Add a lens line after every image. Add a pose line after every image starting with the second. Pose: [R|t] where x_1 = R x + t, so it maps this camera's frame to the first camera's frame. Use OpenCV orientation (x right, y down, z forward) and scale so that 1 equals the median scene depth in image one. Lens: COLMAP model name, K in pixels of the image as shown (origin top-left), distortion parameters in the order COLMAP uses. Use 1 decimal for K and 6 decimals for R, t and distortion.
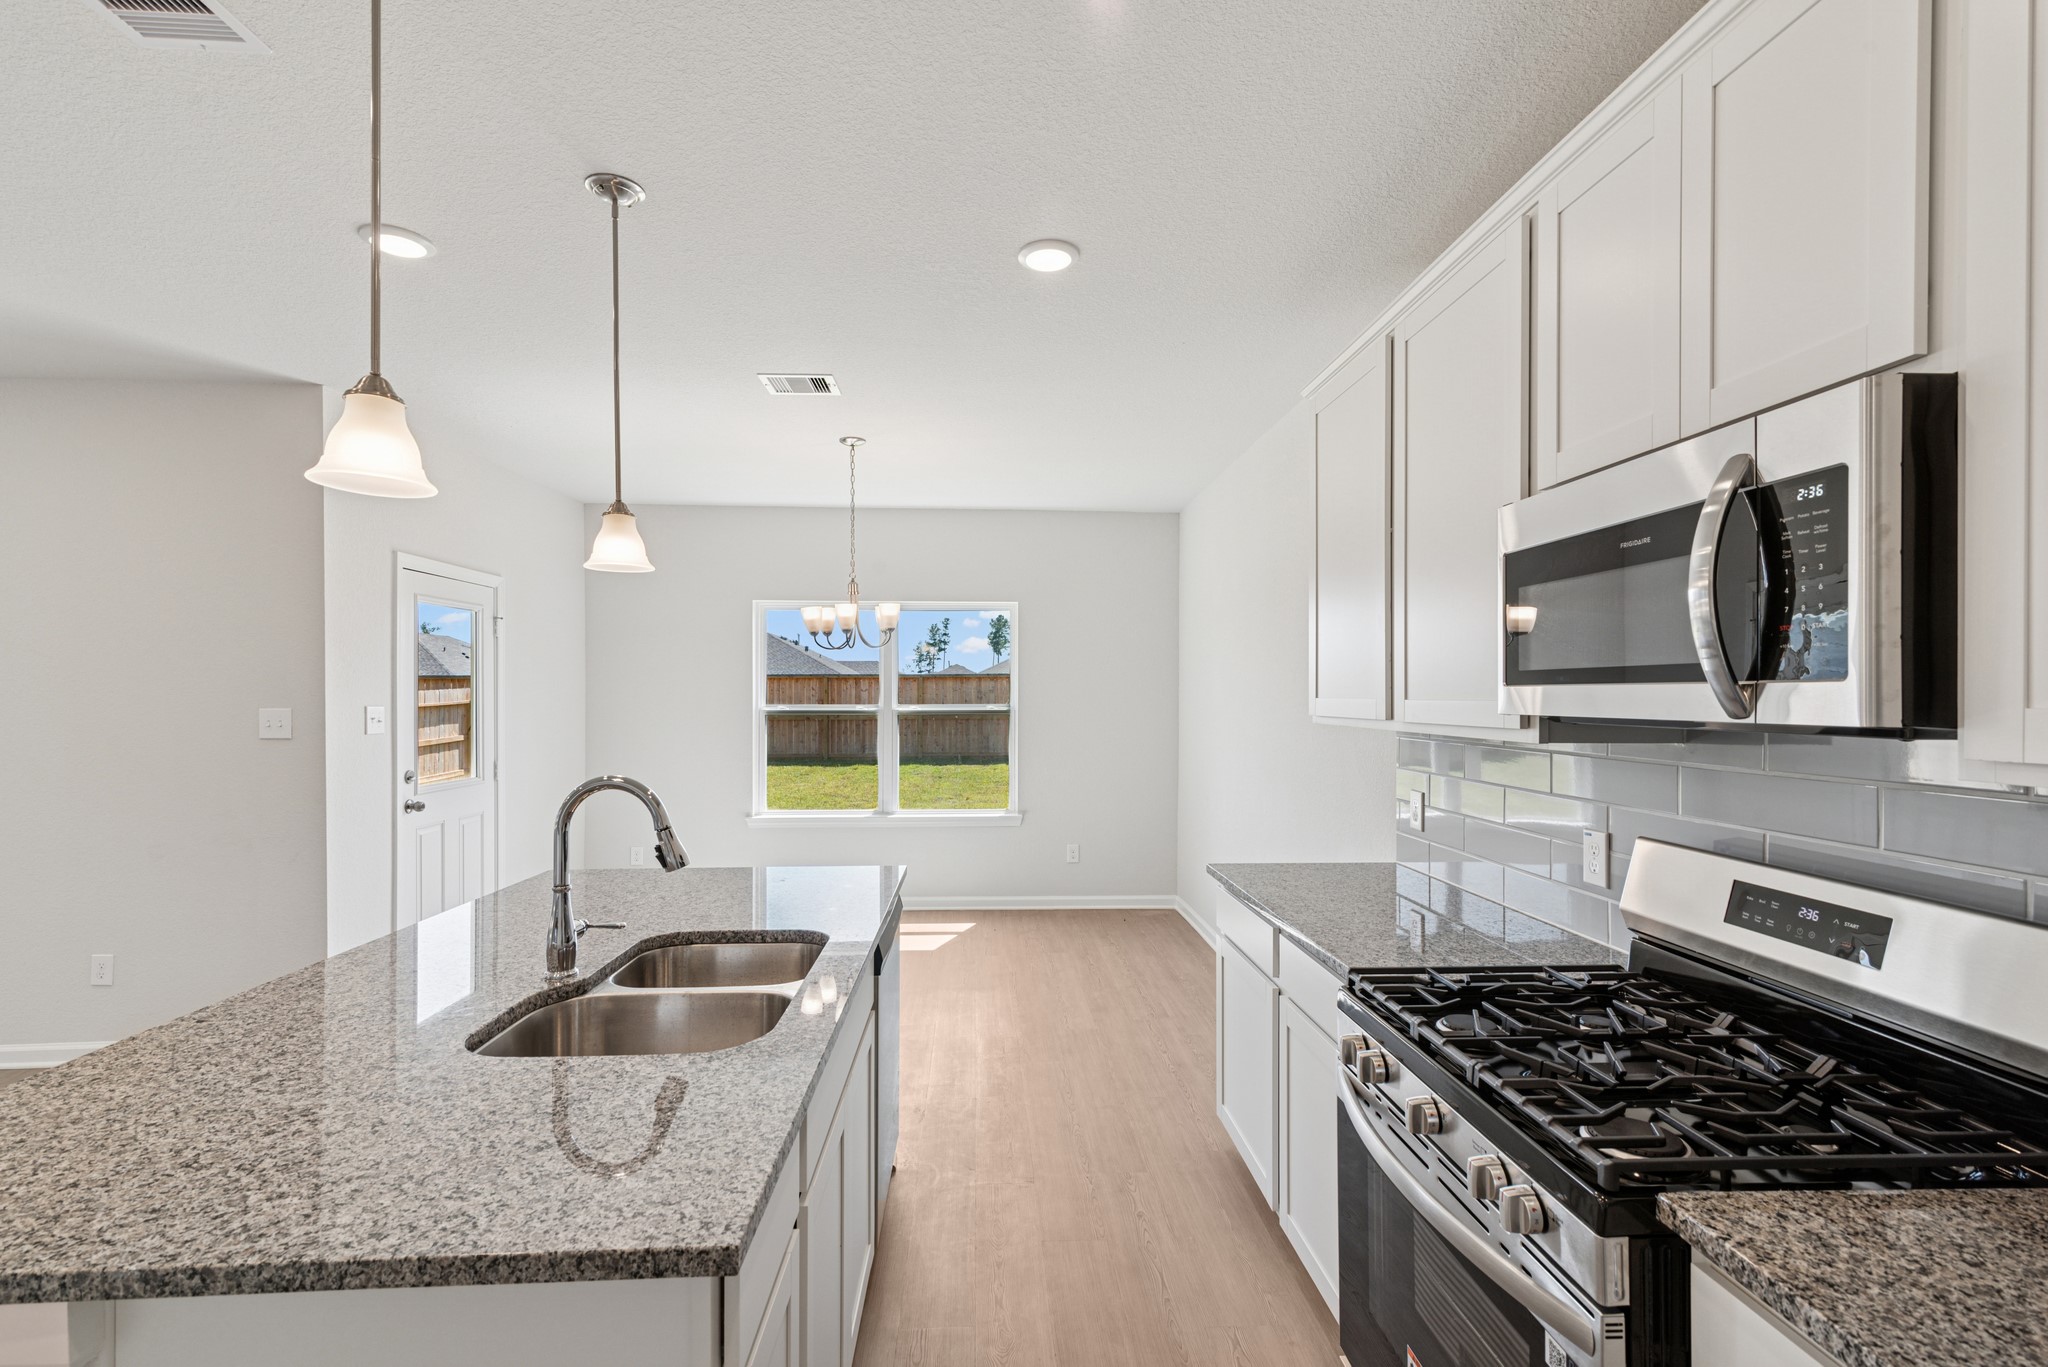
lens RADIAL K [[923.6, 0, 1017.9], [0, 923.6, 690.0], [0, 0, 1]] dist [0.016607, 0.001057]
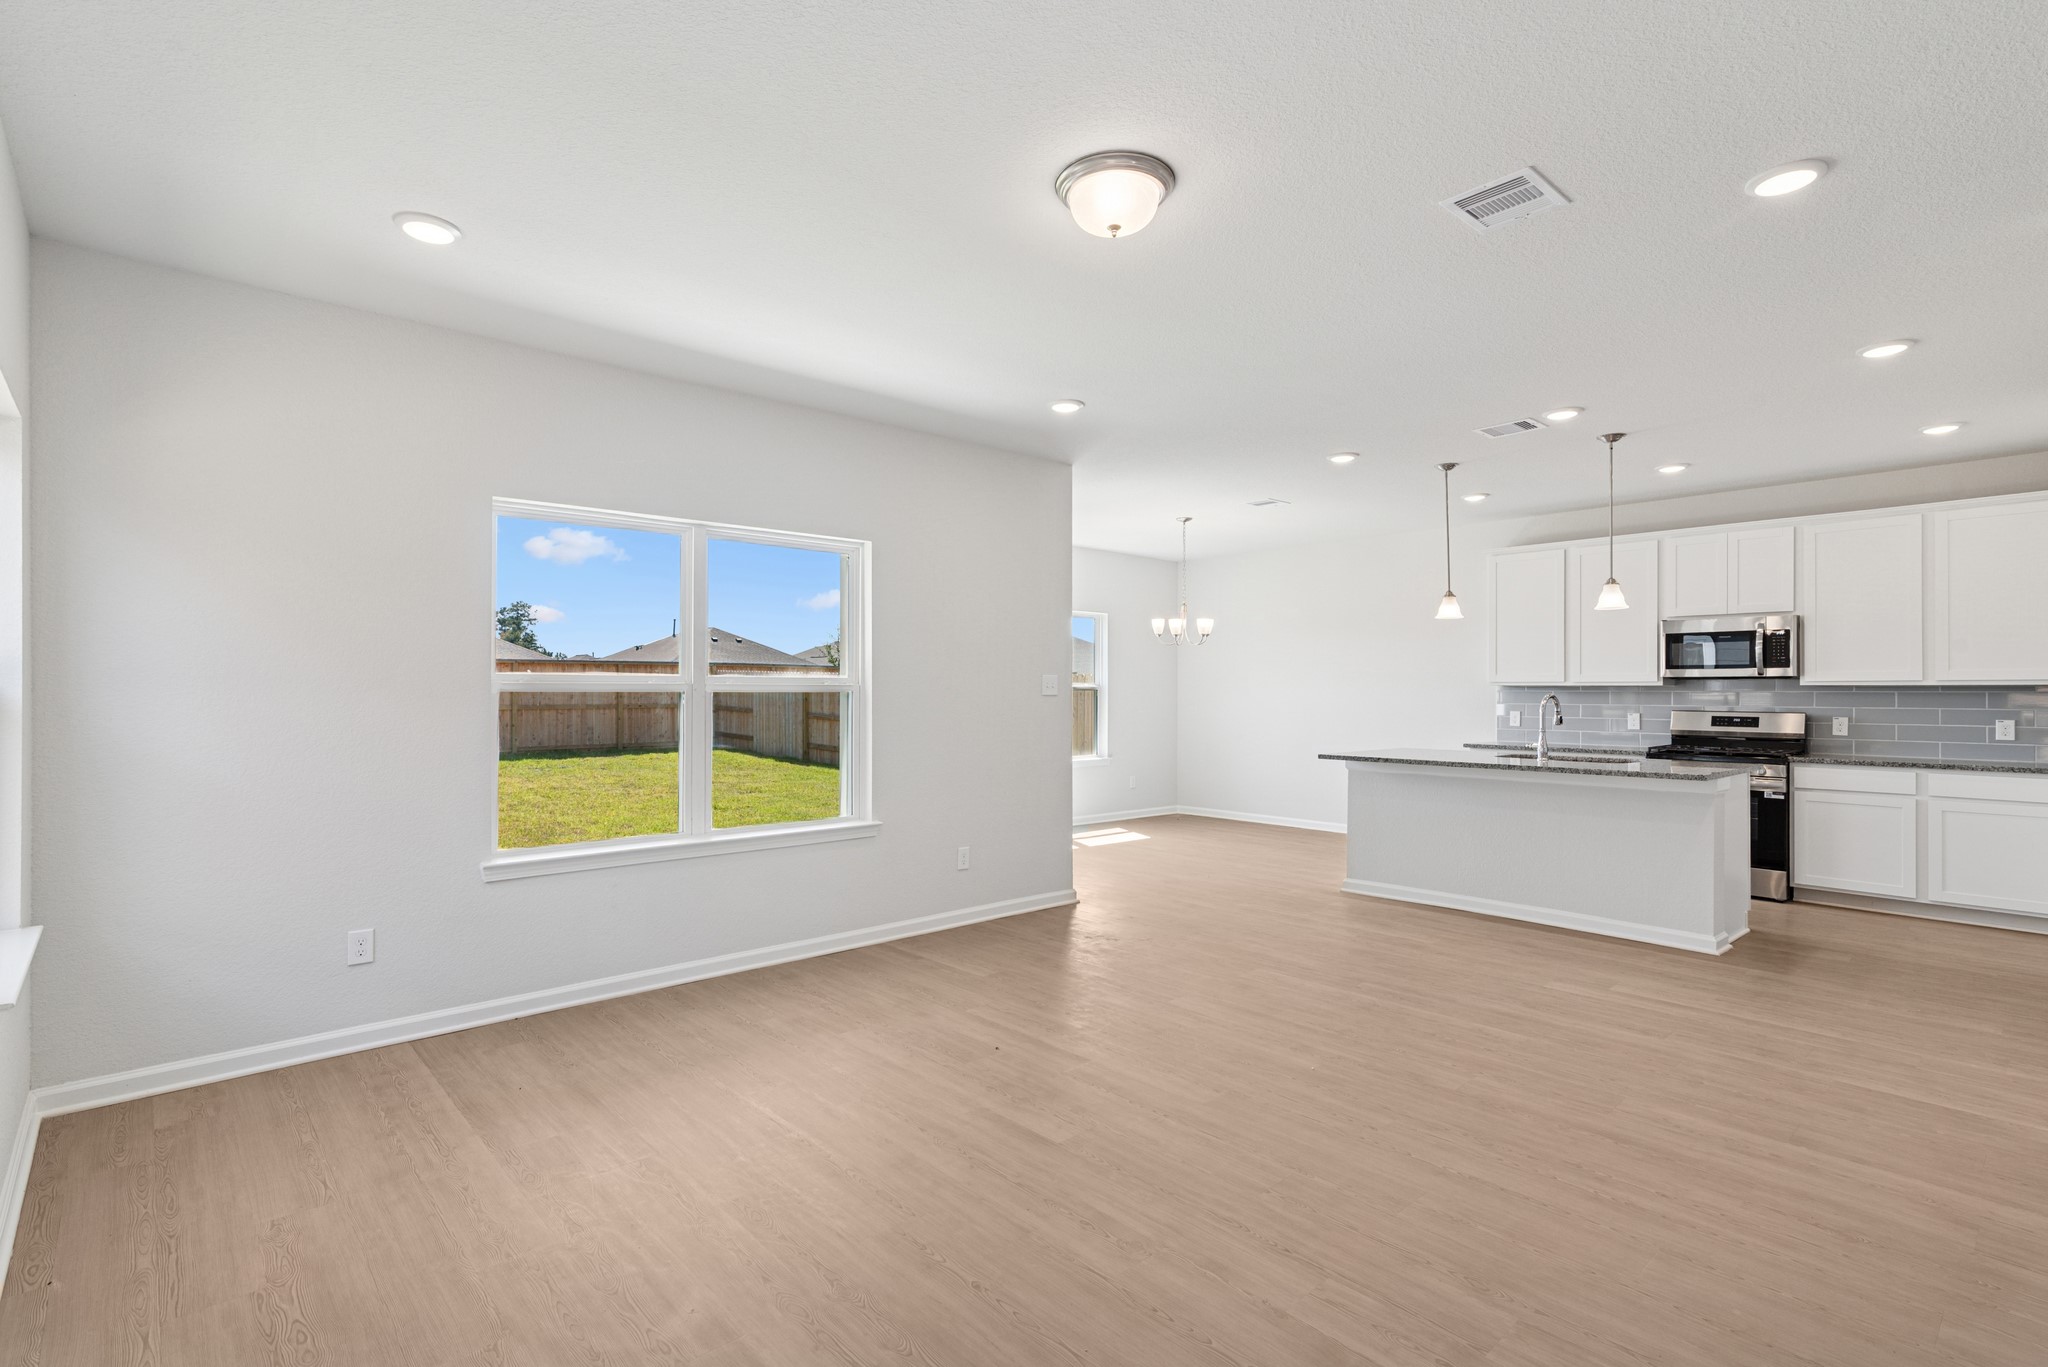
lens RADIAL K [[923.6, 0, 1053.2], [0, 923.6, 685.7], [0, 0, 1]] dist [0.016607, 0.001057]
pose [[0.786155, 0.002316, 0.618025, -1.373548], [-0.004499, 0.999988, 0.001976, 0.024765], [-0.618013, -0.004334, 0.786156, -0.149328]]
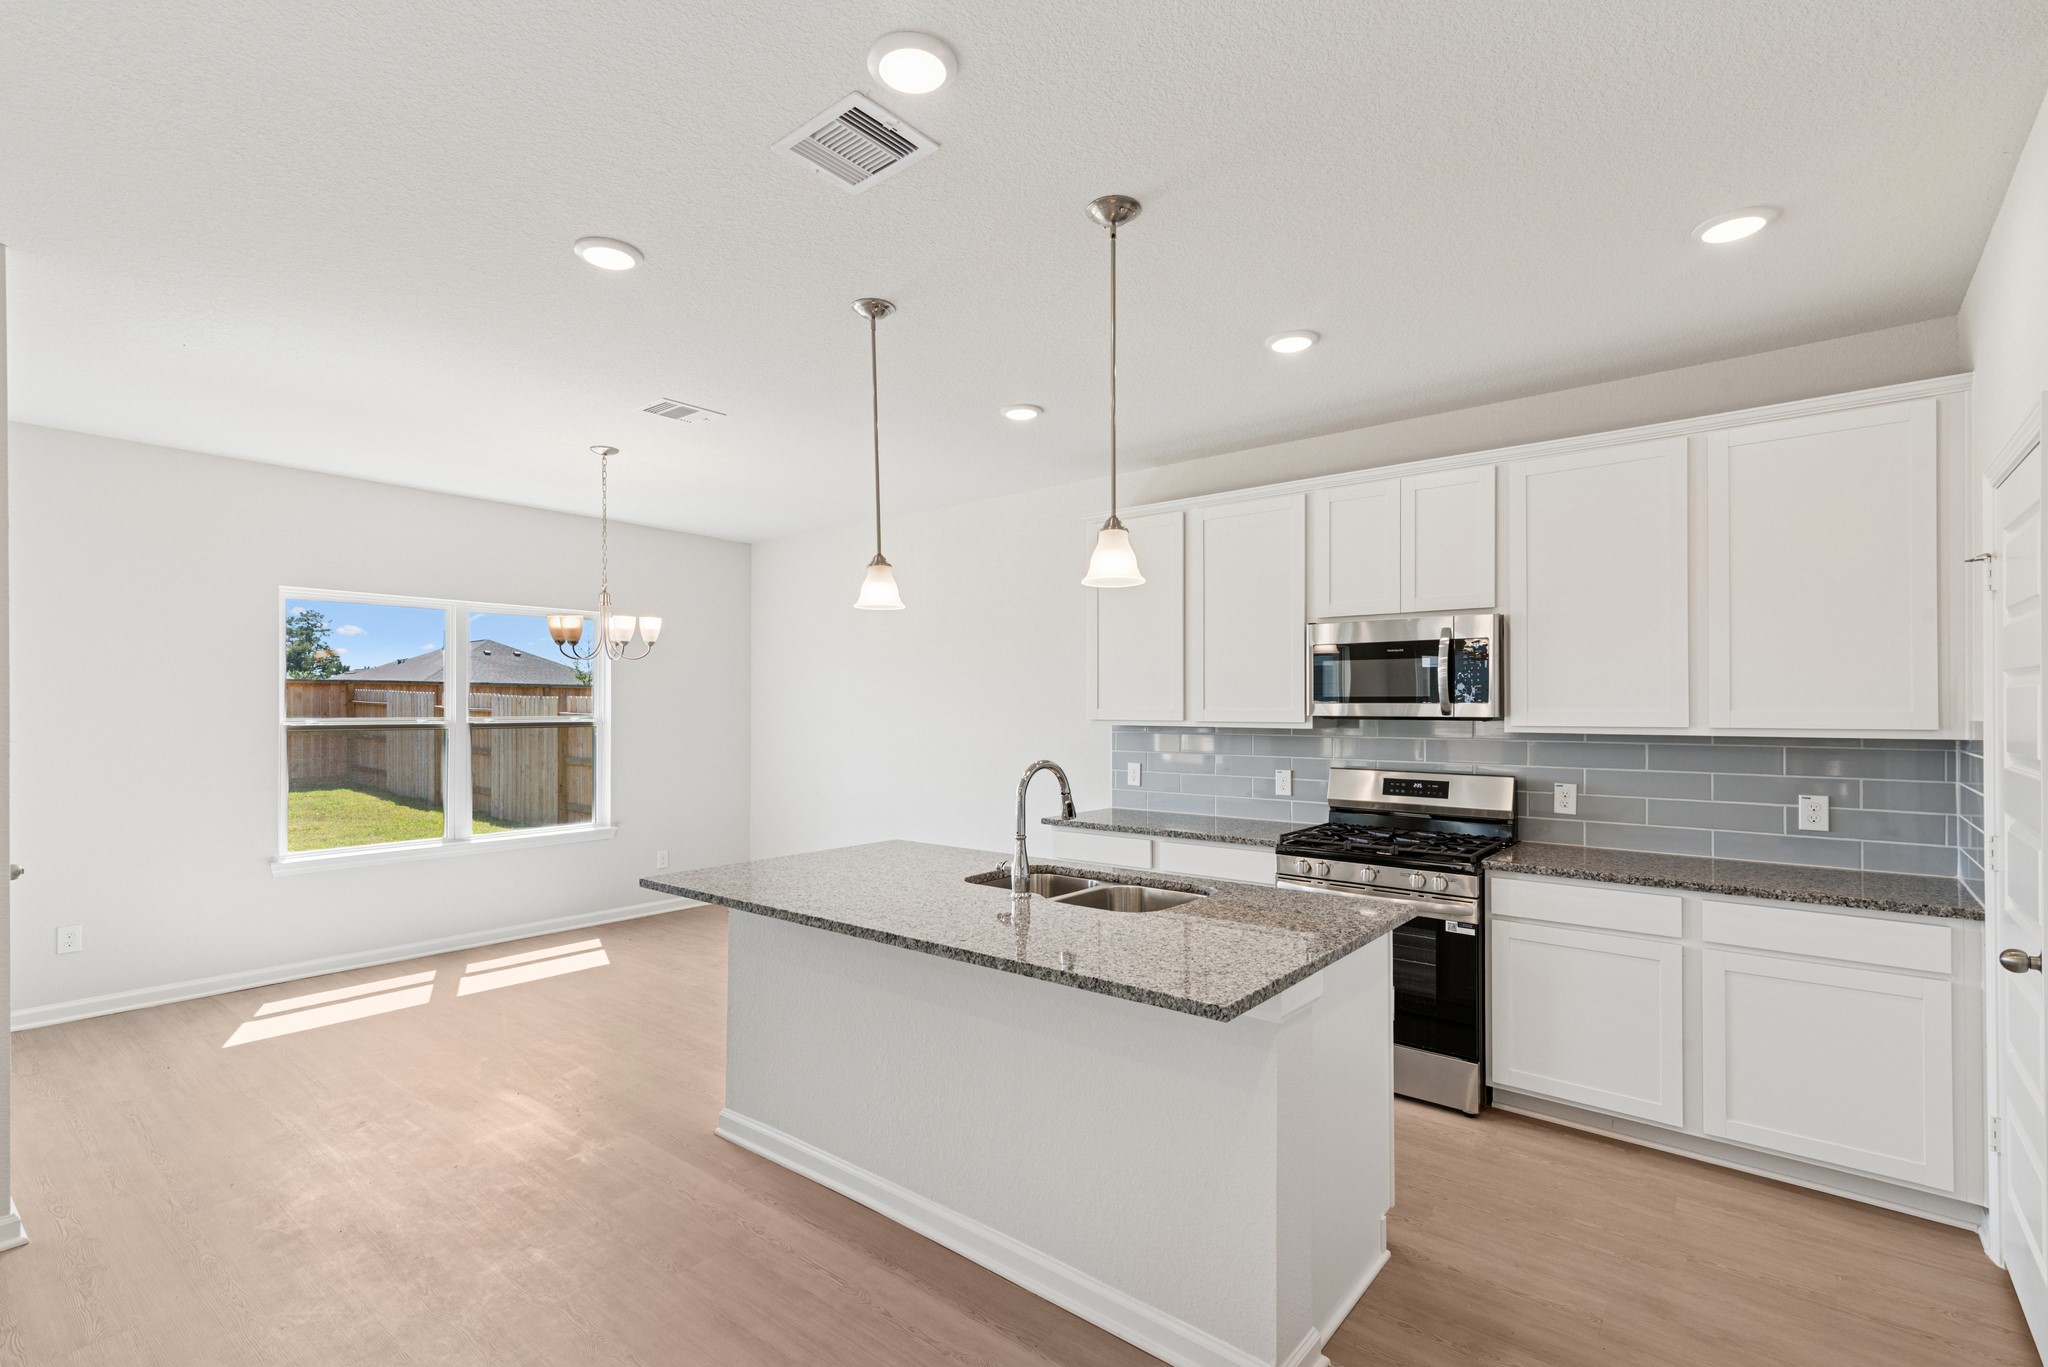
lens RADIAL K [[923.6, 0, 1019.9], [0, 923.6, 702.4], [0, 0, 1]] dist [0.016607, 0.001057]
pose [[0.684181, 0.000301, 0.729312, -0.596827], [-0.002684, 0.999994, 0.002105, -0.002756], [-0.729308, -0.003398, 0.684178, -0.004541]]
